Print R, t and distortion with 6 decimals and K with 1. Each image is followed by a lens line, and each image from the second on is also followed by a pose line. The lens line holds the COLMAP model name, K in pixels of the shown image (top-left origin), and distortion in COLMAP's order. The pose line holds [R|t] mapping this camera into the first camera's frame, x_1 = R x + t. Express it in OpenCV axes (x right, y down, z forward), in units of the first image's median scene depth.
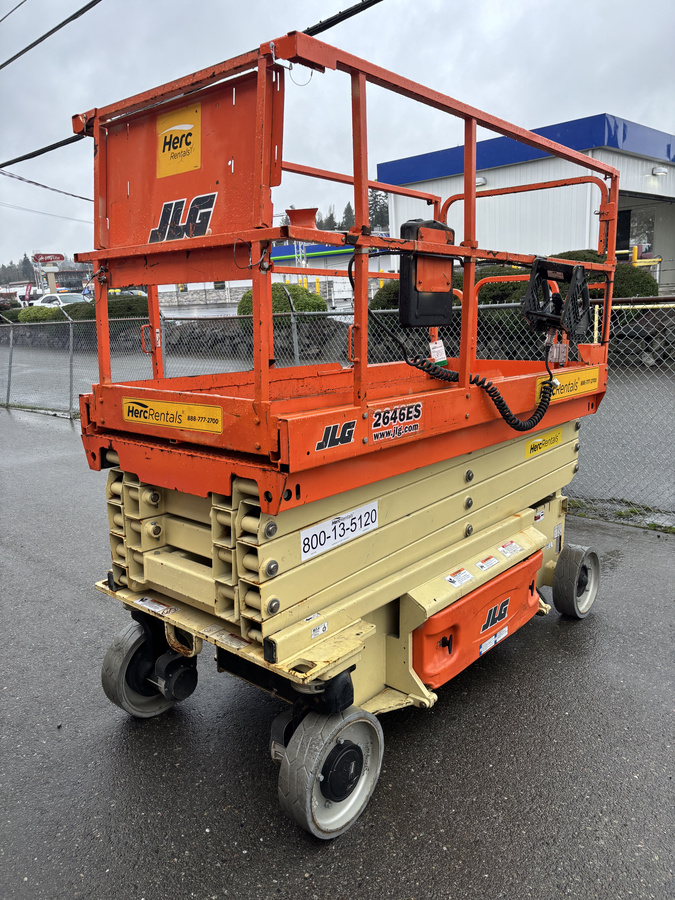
lens RADIAL K [[683.1, 0, 337.5], [0, 683.1, 450.0], [0, 0, 1]] dist [0.025806, -0.001275]
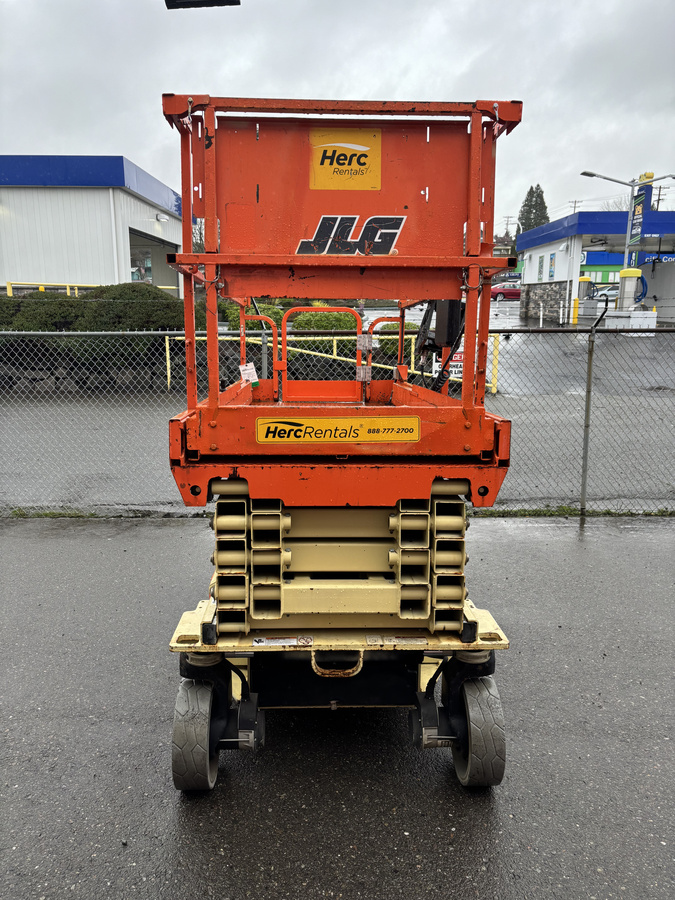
lens RADIAL K [[678.7, 0, 335.6], [0, 678.7, 453.6], [0, 0, 1]] dist [0.020589, 0.002443]
pose [[0.730767, -0.089107, 0.676787, -0.930224], [0.114711, 0.993375, 0.006928, -0.026165], [-0.672920, 0.072572, 0.736147, 0.295203]]
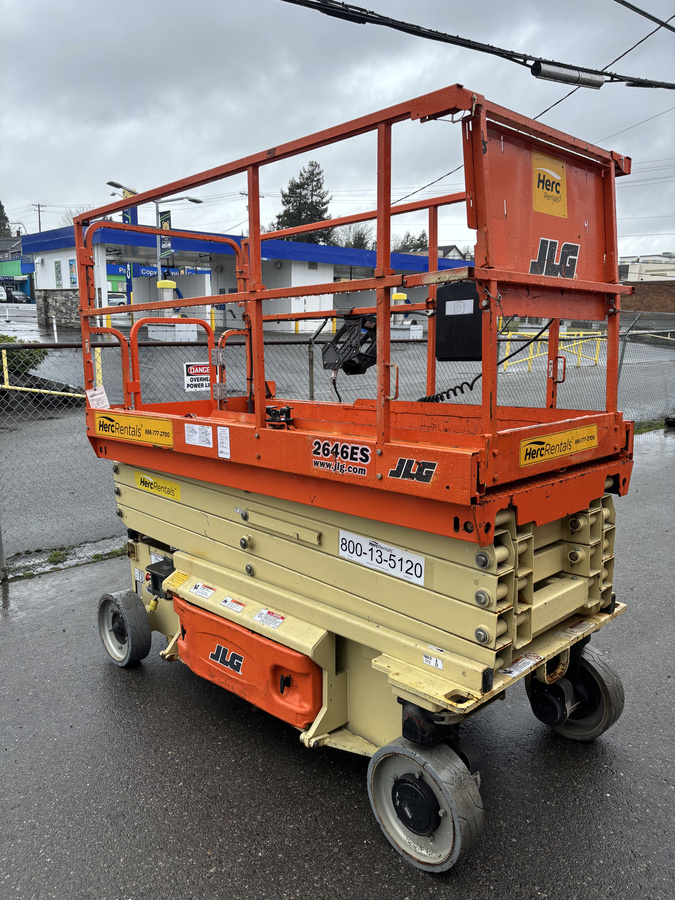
lens RADIAL K [[678.7, 0, 335.6], [0, 678.7, 453.6], [0, 0, 1]] dist [0.020589, 0.002443]
pose [[0.086420, -0.137541, 0.986719, -1.307164], [0.204273, 0.971827, 0.117574, -0.231655], [-0.975092, 0.191400, 0.112081, 1.243146]]
